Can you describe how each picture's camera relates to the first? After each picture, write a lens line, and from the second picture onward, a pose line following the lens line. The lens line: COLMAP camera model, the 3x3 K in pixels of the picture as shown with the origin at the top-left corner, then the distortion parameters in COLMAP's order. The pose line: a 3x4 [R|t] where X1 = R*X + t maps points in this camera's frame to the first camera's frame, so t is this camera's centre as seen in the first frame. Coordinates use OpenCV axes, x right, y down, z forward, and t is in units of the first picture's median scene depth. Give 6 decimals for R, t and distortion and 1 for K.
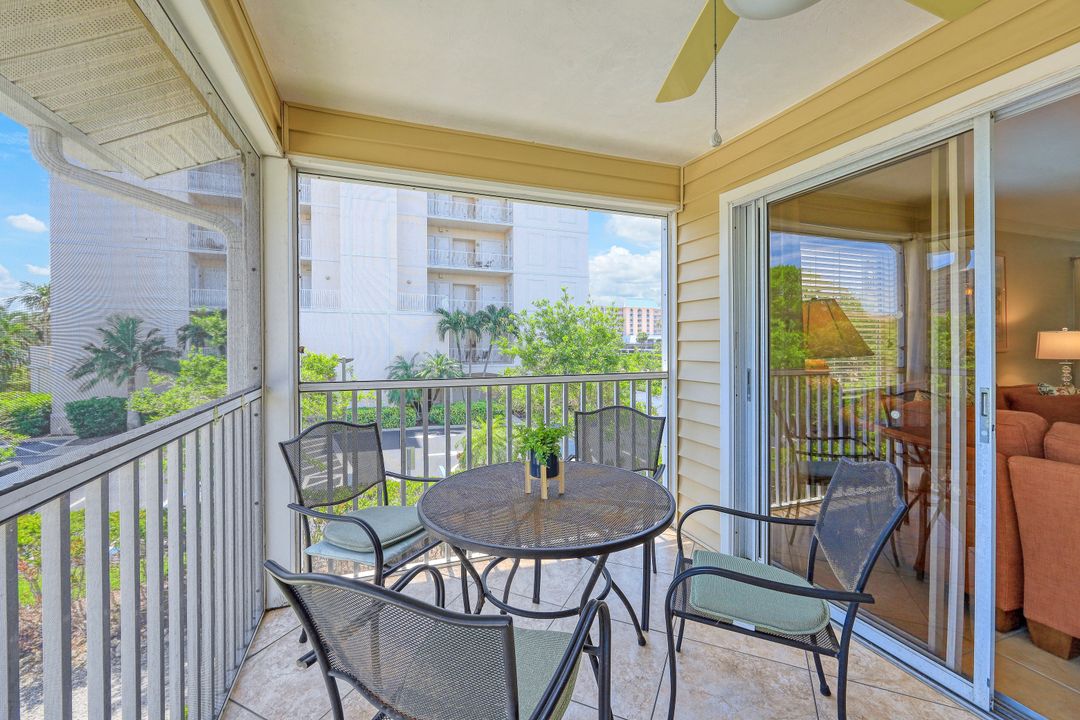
lens RADIAL K [[442.1, 0, 544.1], [0, 442.1, 353.2], [0, 0, 1]] dist [-0.003225, 0.001311]
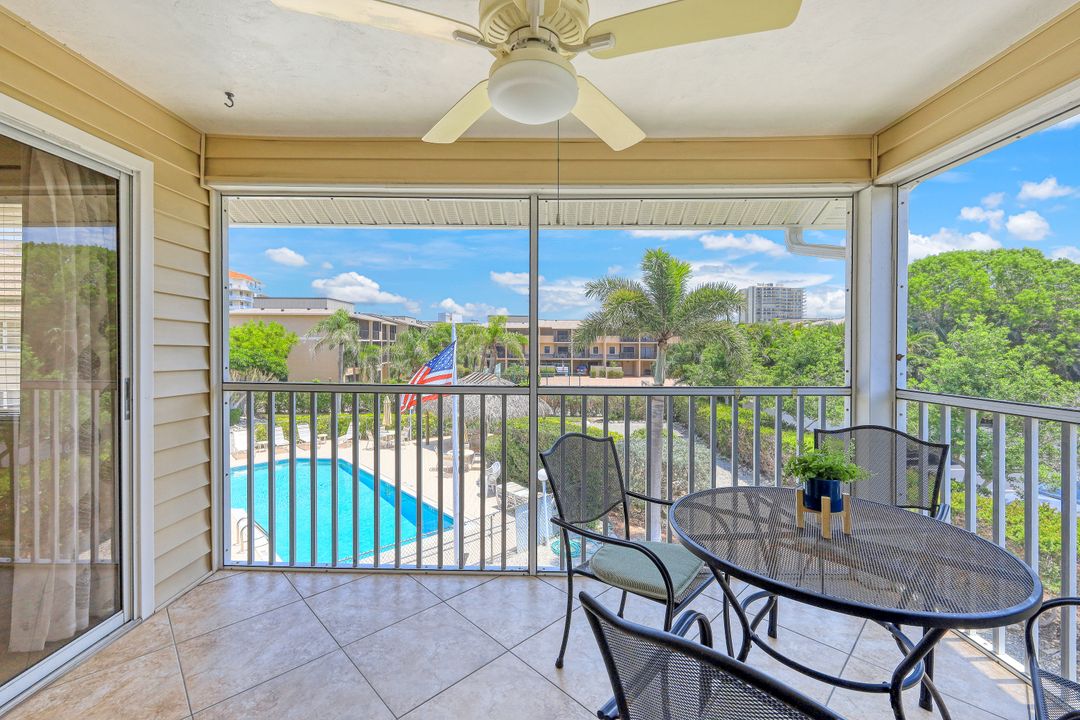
lens RADIAL K [[442.1, 0, 531.6], [0, 442.1, 350.4], [0, 0, 1]] dist [-0.003225, 0.001311]
pose [[-0.360415, 0.003109, -0.932787, 0.125176], [-0.023777, 0.999639, 0.012519, -0.002975], [0.932489, 0.026691, -0.360211, 0.099979]]
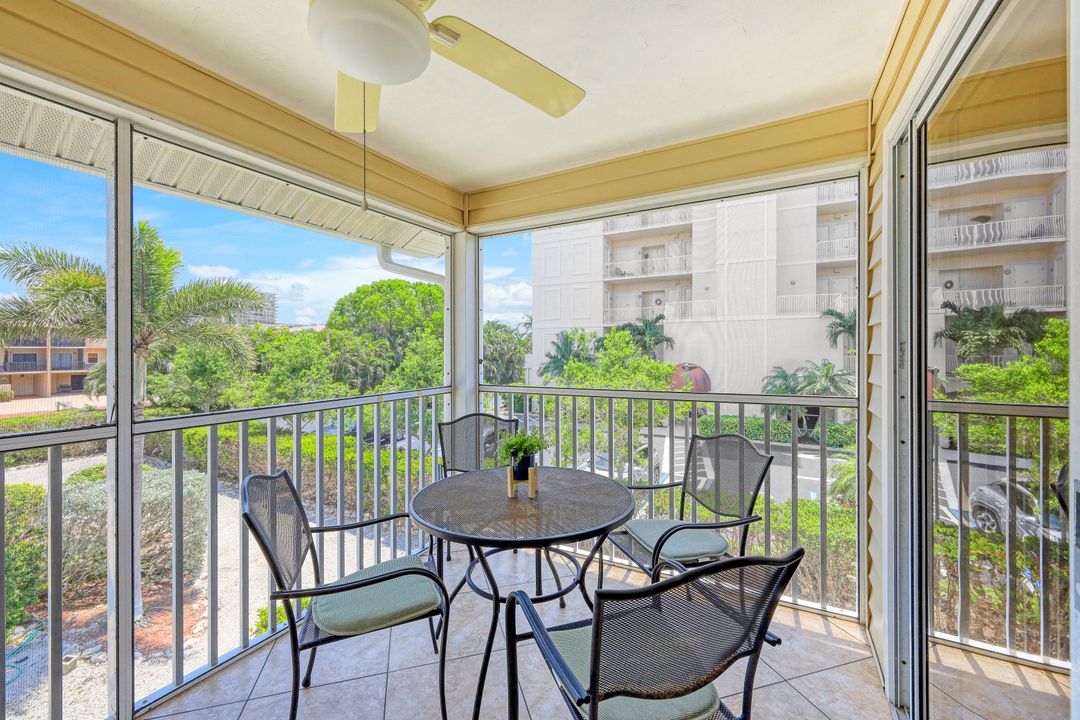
lens RADIAL K [[442.1, 0, 532.9], [0, 442.1, 352.8], [0, 0, 1]] dist [-0.003225, 0.001311]
pose [[0.647665, -0.003547, -0.761917, 0.110558], [-0.009389, 0.999876, -0.012636, -0.003627], [0.761868, 0.015338, 0.647551, 0.037364]]
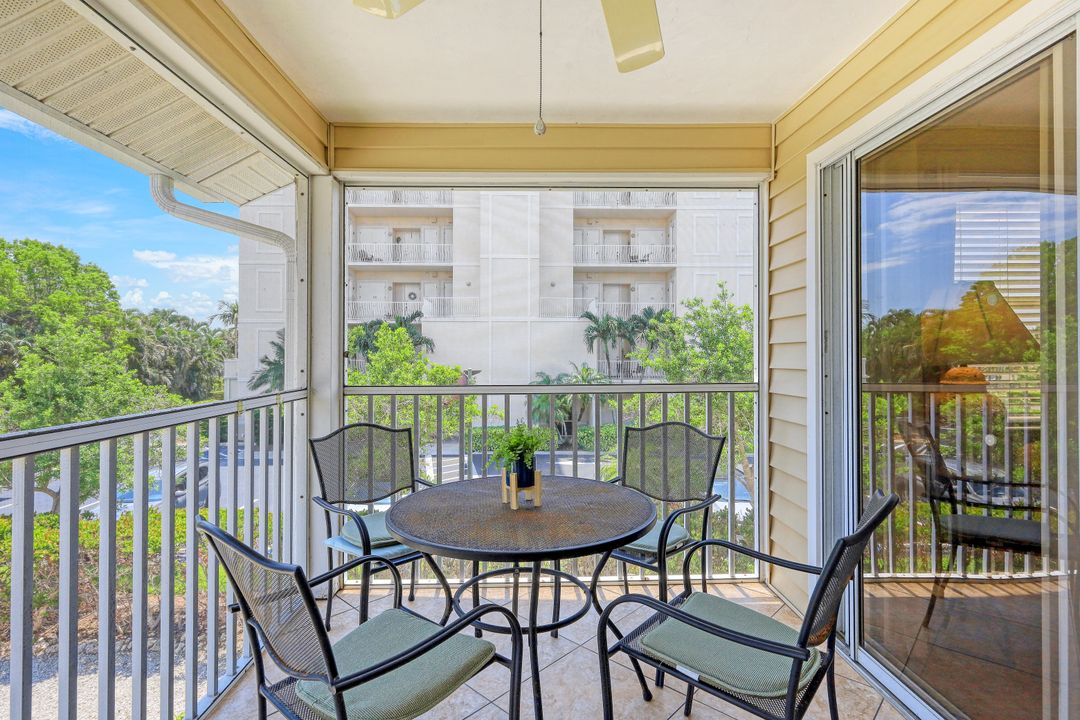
lens RADIAL K [[536.0, 0, 540.2], [0, 536.0, 352.8], [0, 0, 1]] dist [0.002182, -0.001385]
pose [[0.944233, -0.005540, -0.329231, 0.052077], [-0.003119, 0.999663, -0.025769, 0.003198], [0.329263, 0.025359, 0.943898, -0.007614]]
